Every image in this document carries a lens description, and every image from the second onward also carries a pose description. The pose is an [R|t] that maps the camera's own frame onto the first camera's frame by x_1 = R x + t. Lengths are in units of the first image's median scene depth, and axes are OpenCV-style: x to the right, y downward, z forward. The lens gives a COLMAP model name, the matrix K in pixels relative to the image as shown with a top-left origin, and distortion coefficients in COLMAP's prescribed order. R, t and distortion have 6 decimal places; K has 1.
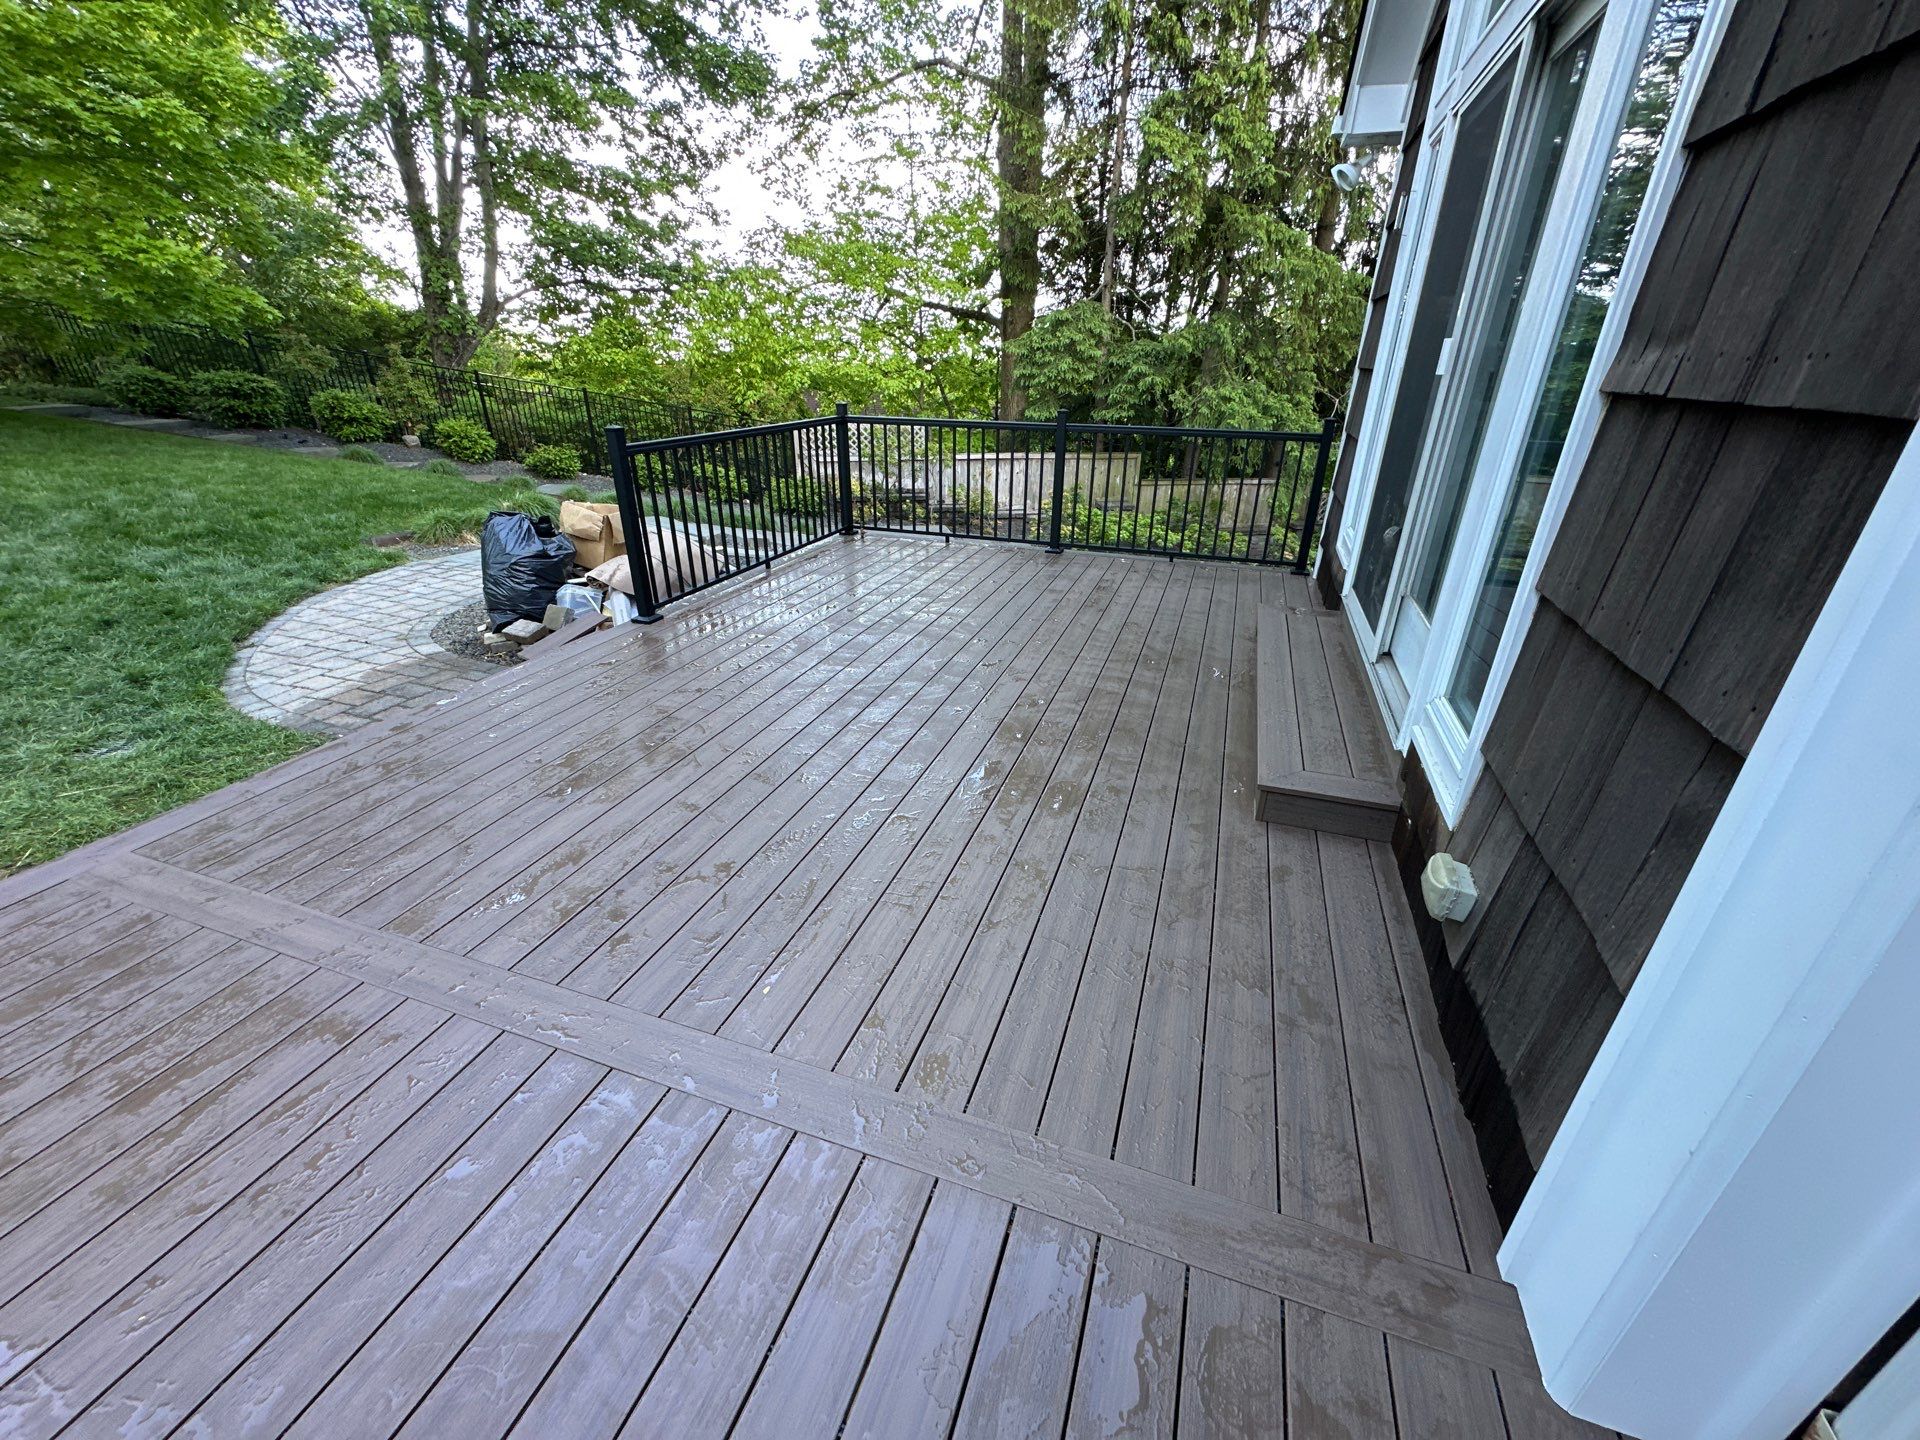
lens RADIAL K [[762.0, 0, 960.5], [0, 762.0, 715.4], [0, 0, 1]] dist [-0.003598, 0.000506]
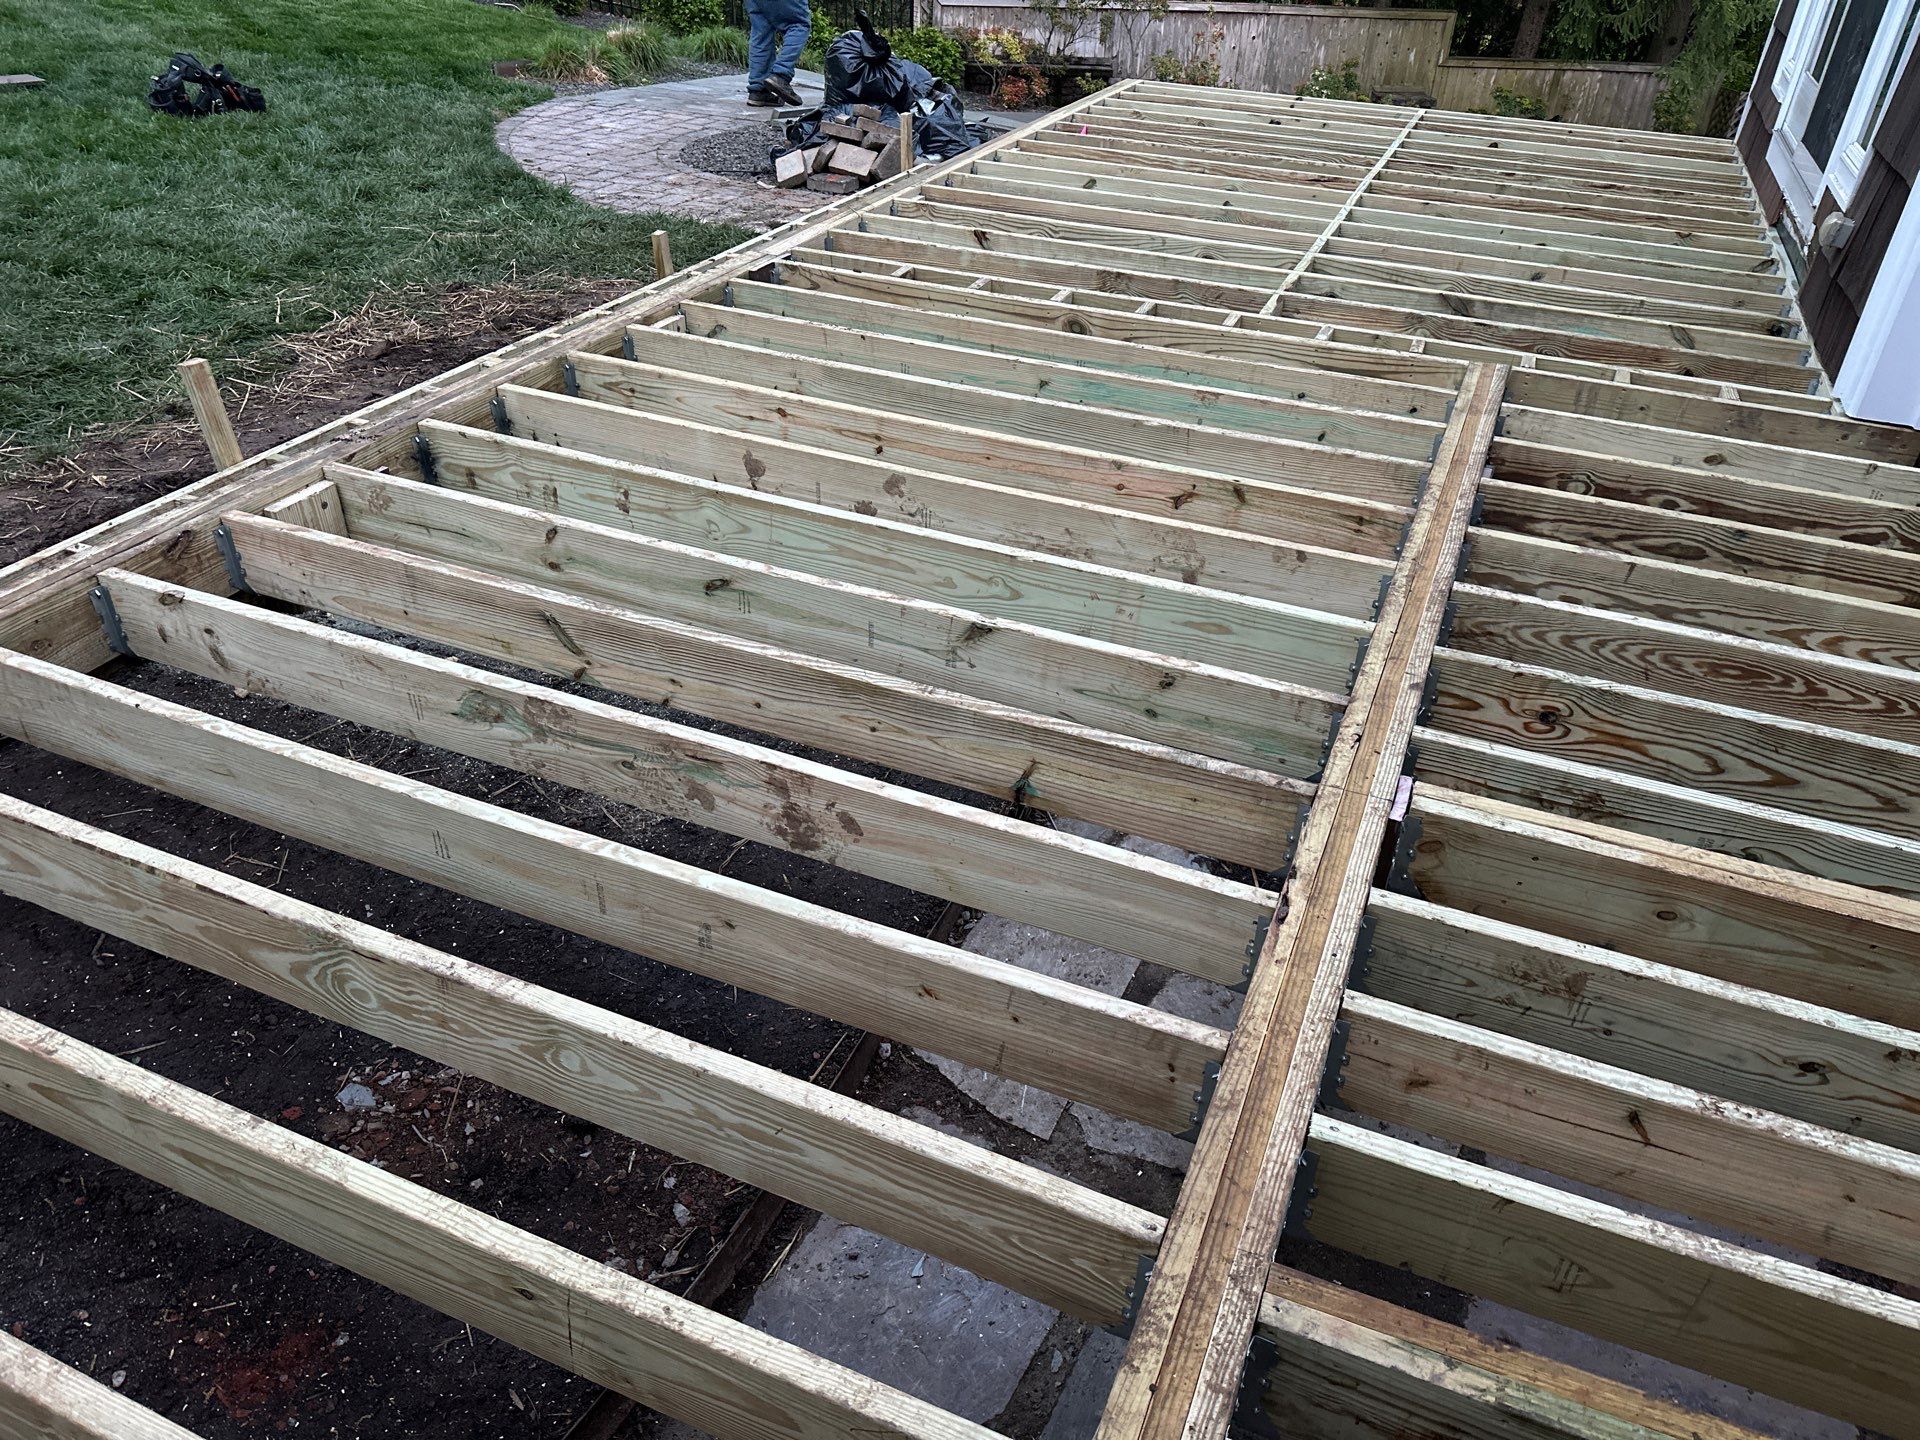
lens RADIAL K [[1347.2, 0, 965.1], [0, 1347.2, 719.8], [0, 0, 1]] dist [0.031769, -0.038004]
pose [[0.998212, 0.053159, -0.027340, -0.116042], [-0.048779, 0.988735, 0.141505, 0.106114], [0.034554, -0.139919, 0.989560, -0.224599]]
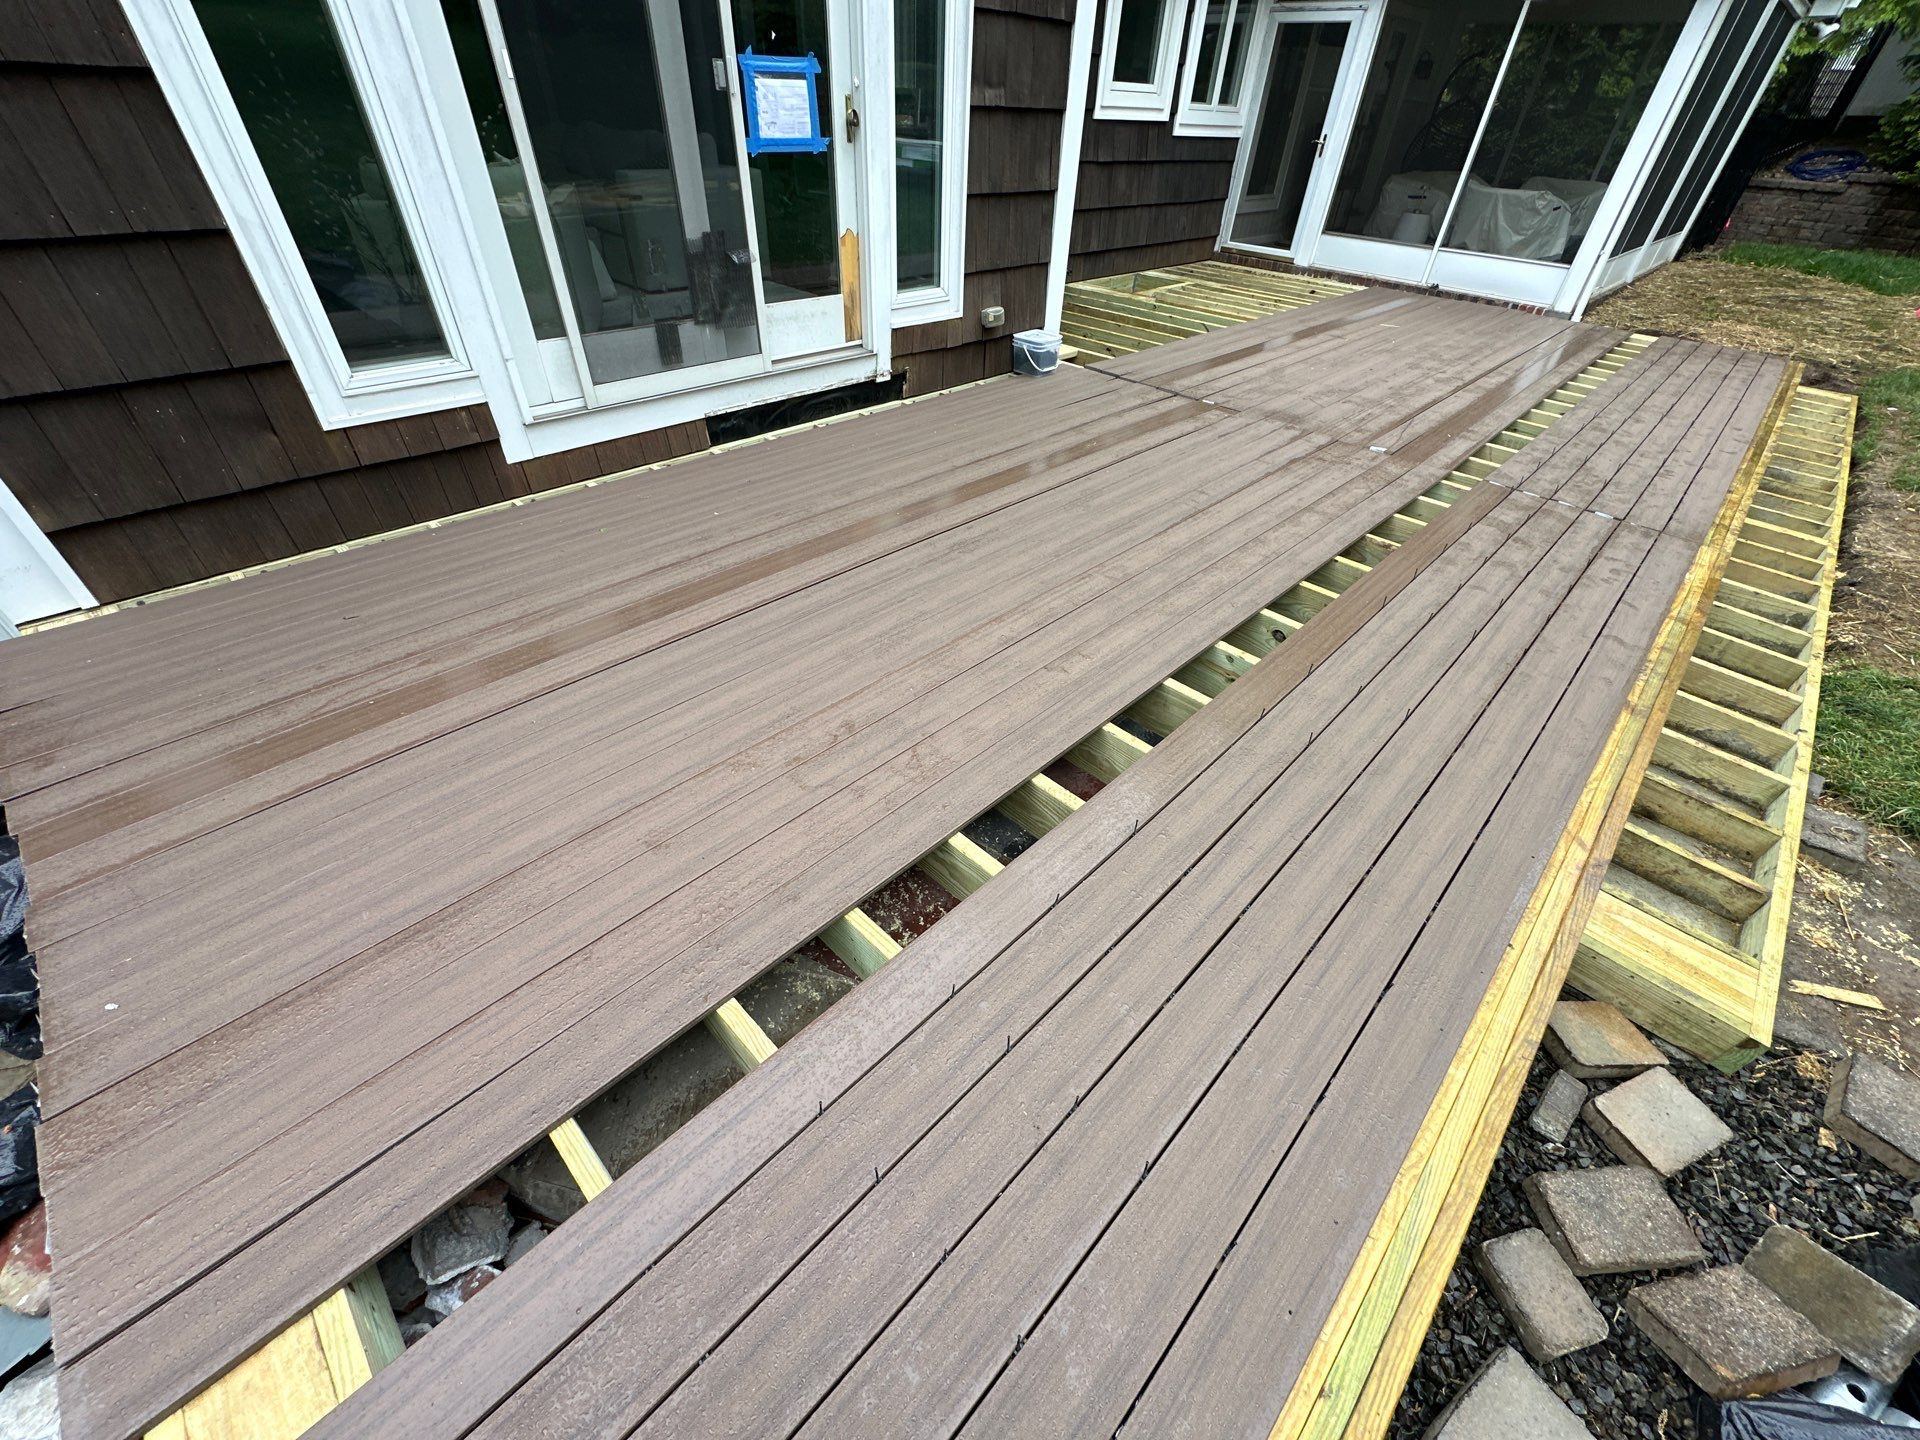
lens RADIAL K [[762.0, 0, 959.4], [0, 762.0, 717.2], [0, 0, 1]] dist [-0.003598, 0.000506]
pose [[-0.902132, -0.304235, 0.305939, -0.063800], [0.141110, 0.462041, 0.875561, -0.182880], [-0.407732, 0.833042, -0.373891, 0.391143]]
